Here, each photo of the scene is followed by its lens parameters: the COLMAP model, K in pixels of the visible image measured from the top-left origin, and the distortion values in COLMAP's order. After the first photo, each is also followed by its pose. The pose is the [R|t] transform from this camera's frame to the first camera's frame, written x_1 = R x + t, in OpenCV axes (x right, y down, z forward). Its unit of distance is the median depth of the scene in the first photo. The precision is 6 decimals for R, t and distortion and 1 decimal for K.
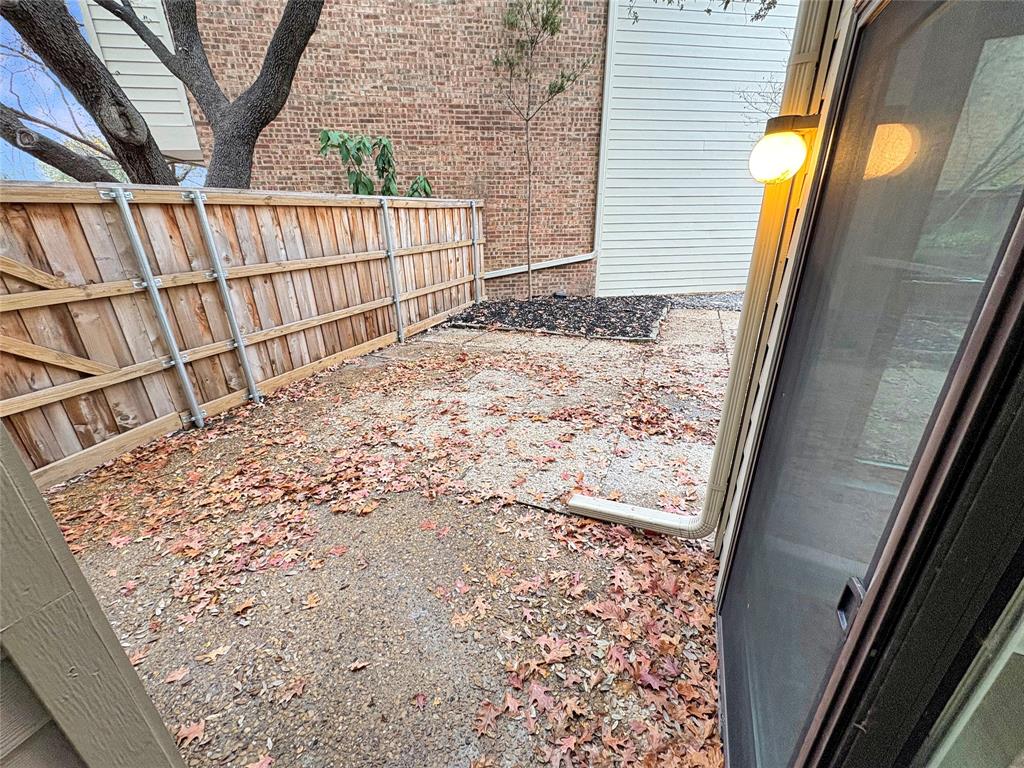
lens RADIAL K [[406.6, 0, 511.7], [0, 406.6, 386.7], [0, 0, 1]] dist [-0.000251, 0.000124]
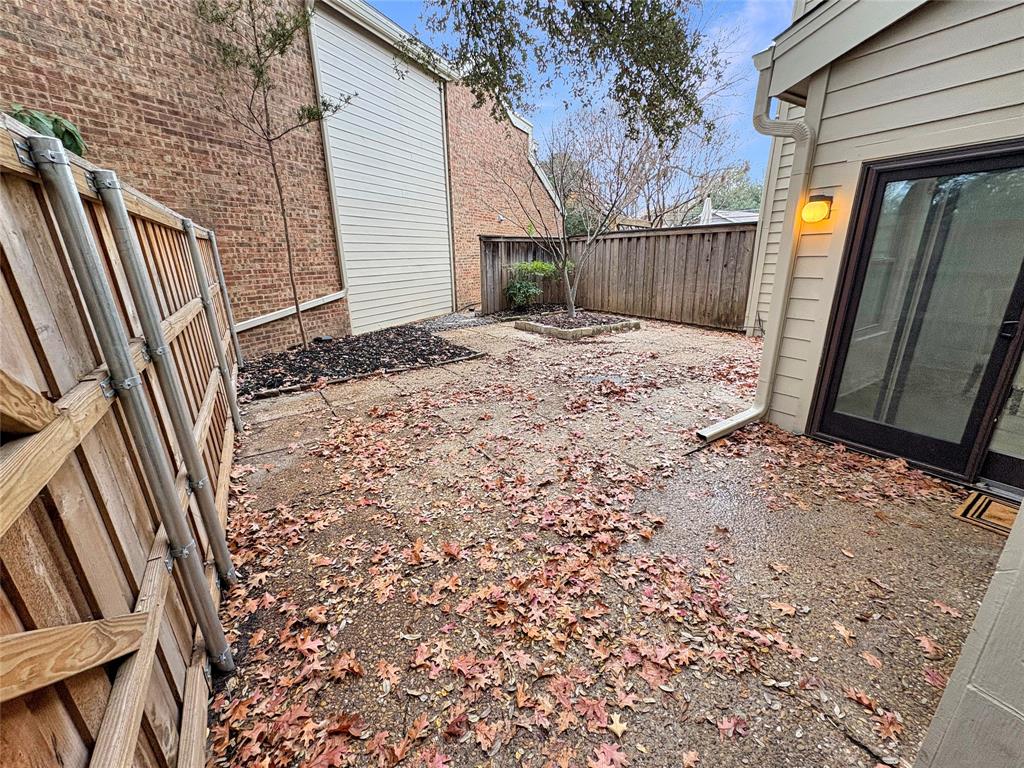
lens RADIAL K [[406.6, 0, 507.2], [0, 406.6, 387.2], [0, 0, 1]] dist [-0.000251, 0.000124]
pose [[0.571591, -0.255061, 0.779890, -0.437425], [0.329666, 0.941761, 0.066384, -0.065709], [-0.751402, 0.219159, 0.622387, 0.208555]]
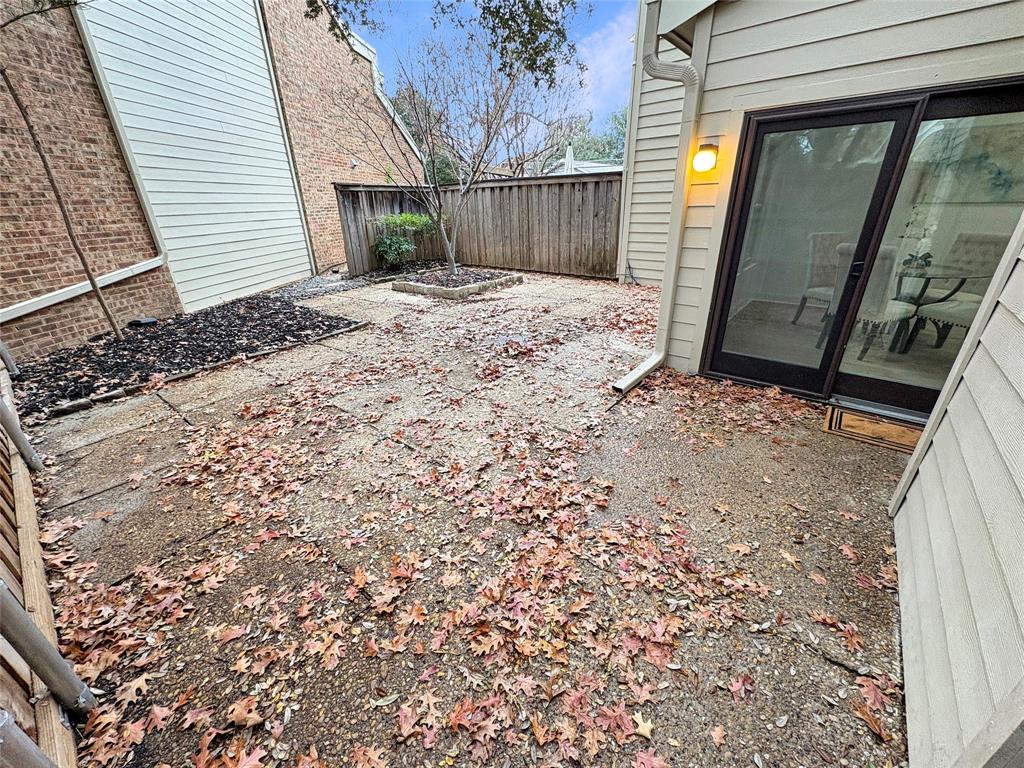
lens RADIAL K [[406.6, 0, 508.3], [0, 406.6, 386.2], [0, 0, 1]] dist [-0.000251, 0.000124]
pose [[0.278905, -0.394312, 0.875631, -0.414175], [0.392195, 0.879076, 0.270941, -0.091698], [-0.876581, 0.267851, 0.399826, 0.264751]]
